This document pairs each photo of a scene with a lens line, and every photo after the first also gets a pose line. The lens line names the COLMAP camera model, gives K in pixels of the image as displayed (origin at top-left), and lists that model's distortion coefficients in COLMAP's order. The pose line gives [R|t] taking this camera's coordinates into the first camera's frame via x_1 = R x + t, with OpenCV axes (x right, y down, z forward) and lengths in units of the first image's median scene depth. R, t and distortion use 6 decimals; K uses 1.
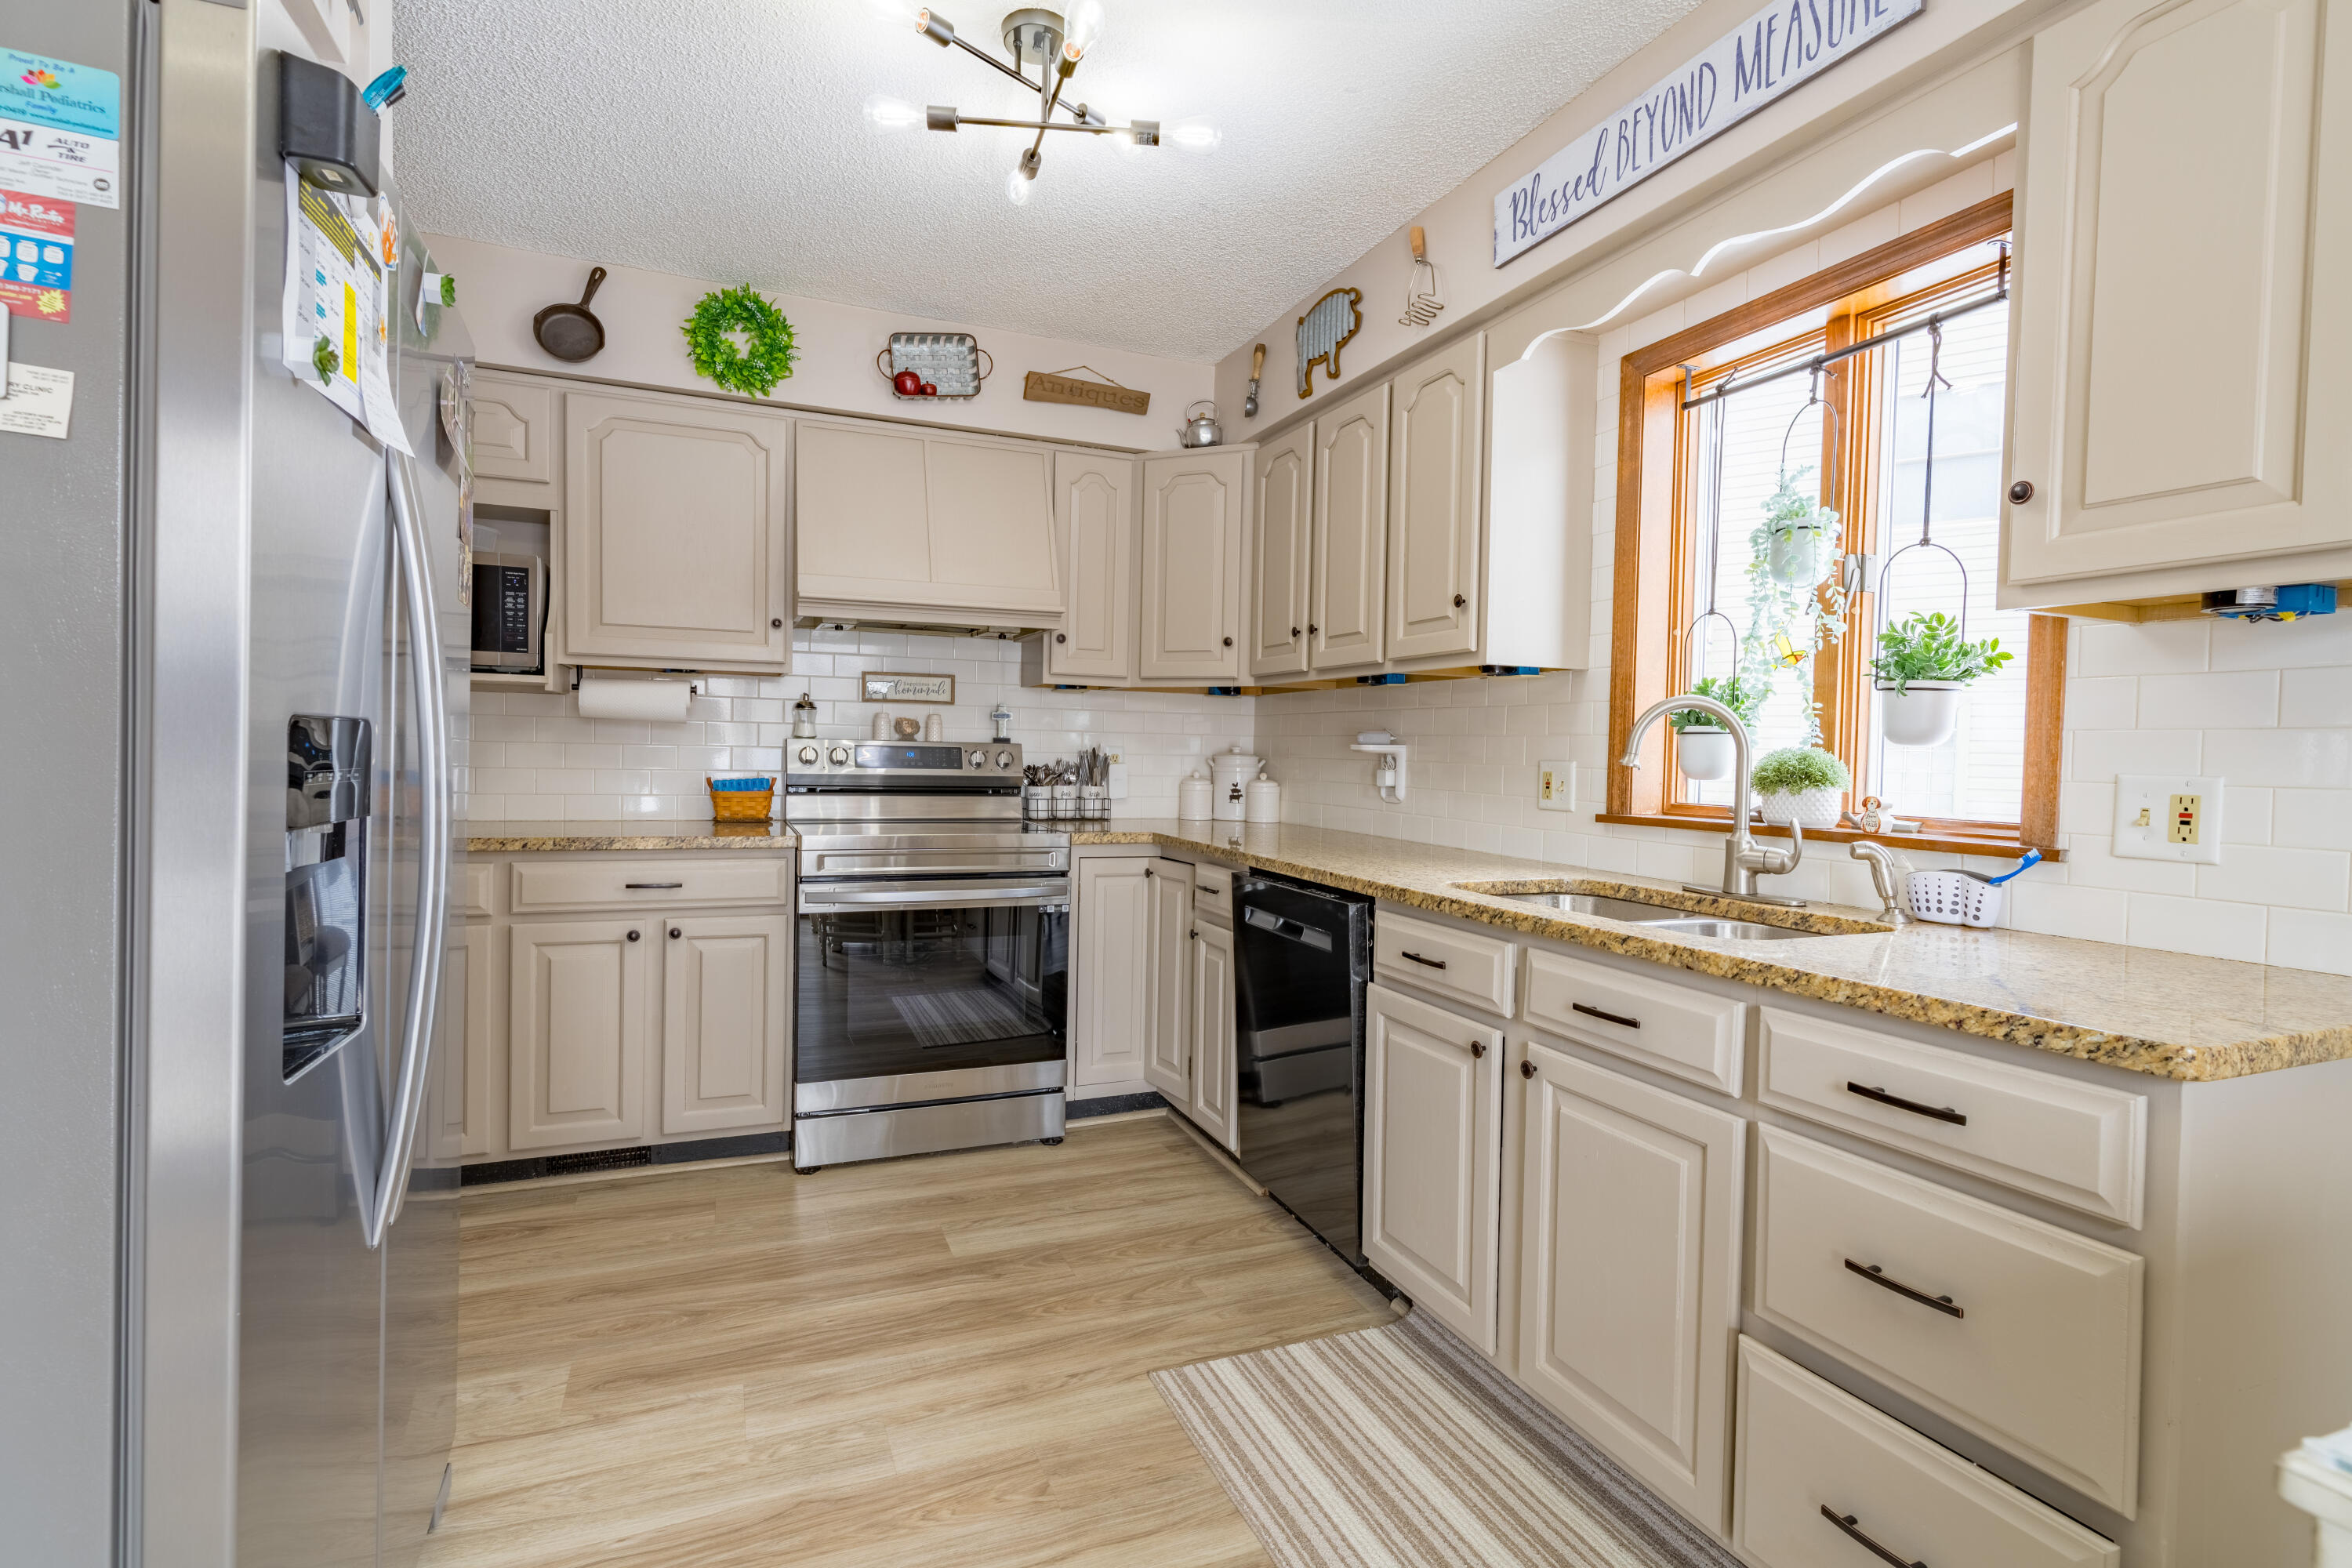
lens RADIAL K [[1110.1, 0, 1176.0], [0, 1110.1, 784.0], [0, 0, 1]] dist [0.003871, -0.001422]
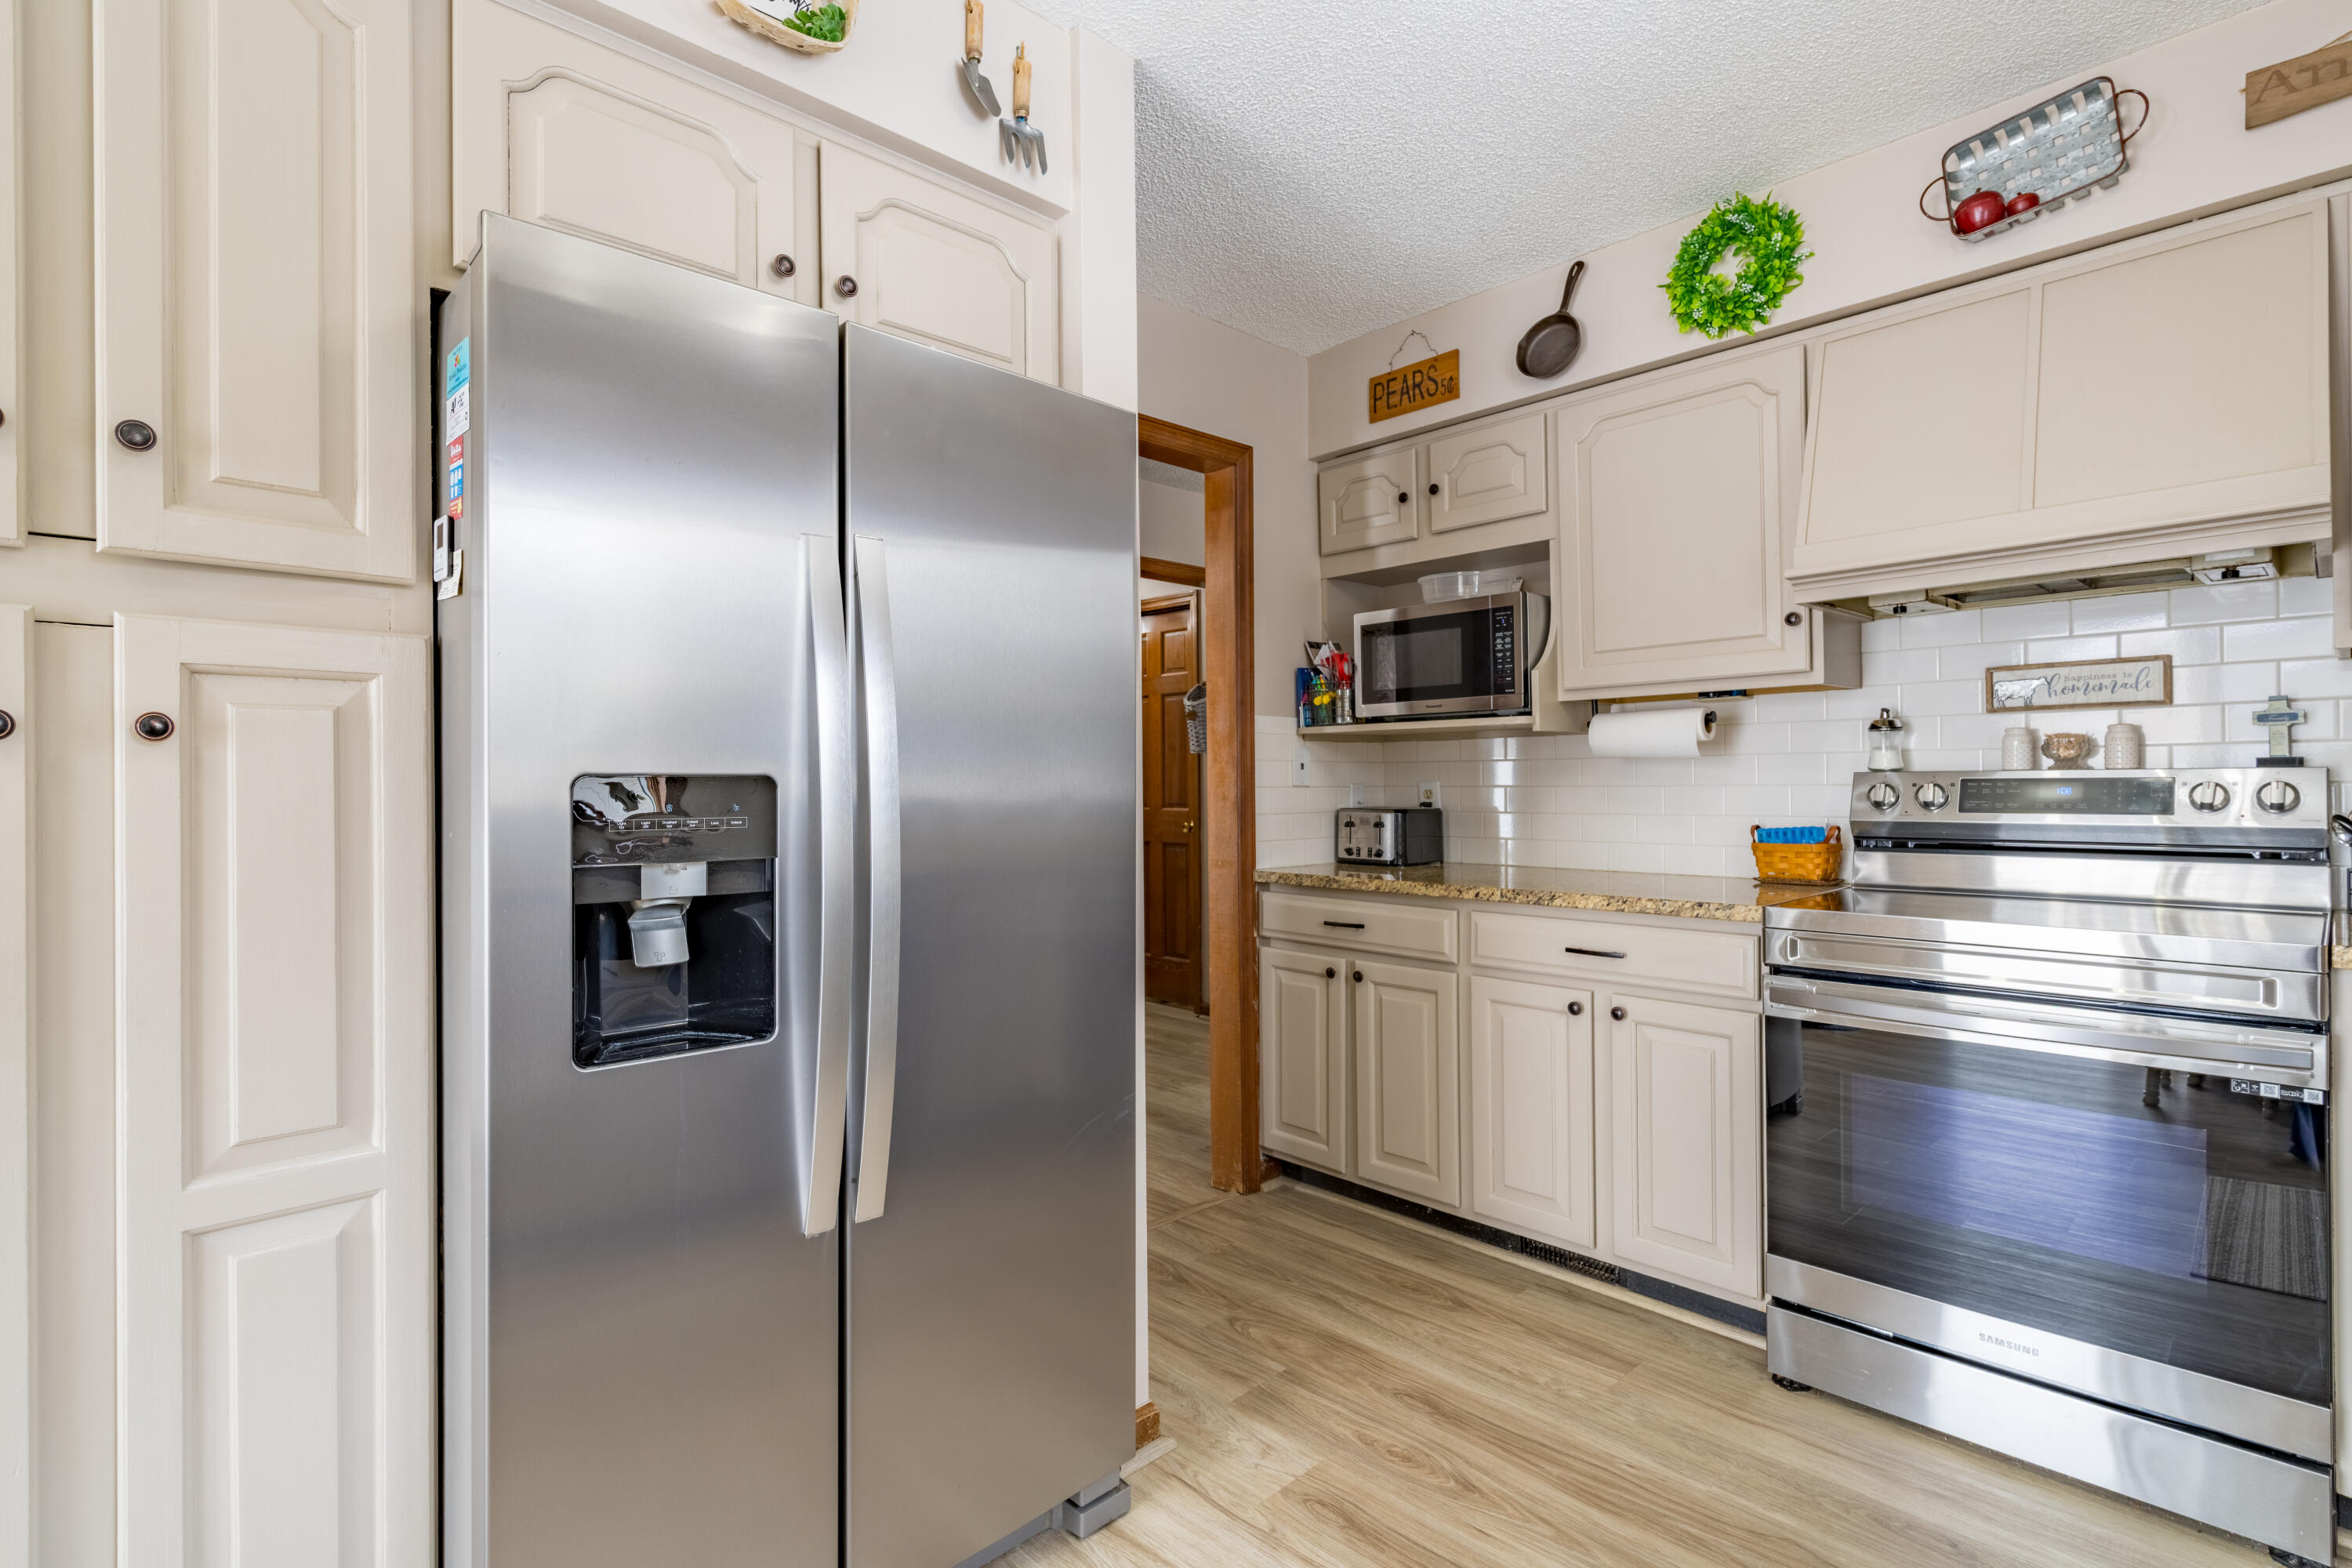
lens RADIAL K [[1110.1, 0, 1176.0], [0, 1110.1, 784.0], [0, 0, 1]] dist [0.003871, -0.001422]
pose [[0.357512, -0.024304, -0.933592, 0.193391], [-0.010353, 0.999497, -0.029985, -0.007820], [0.933851, 0.020385, 0.357081, 0.365165]]
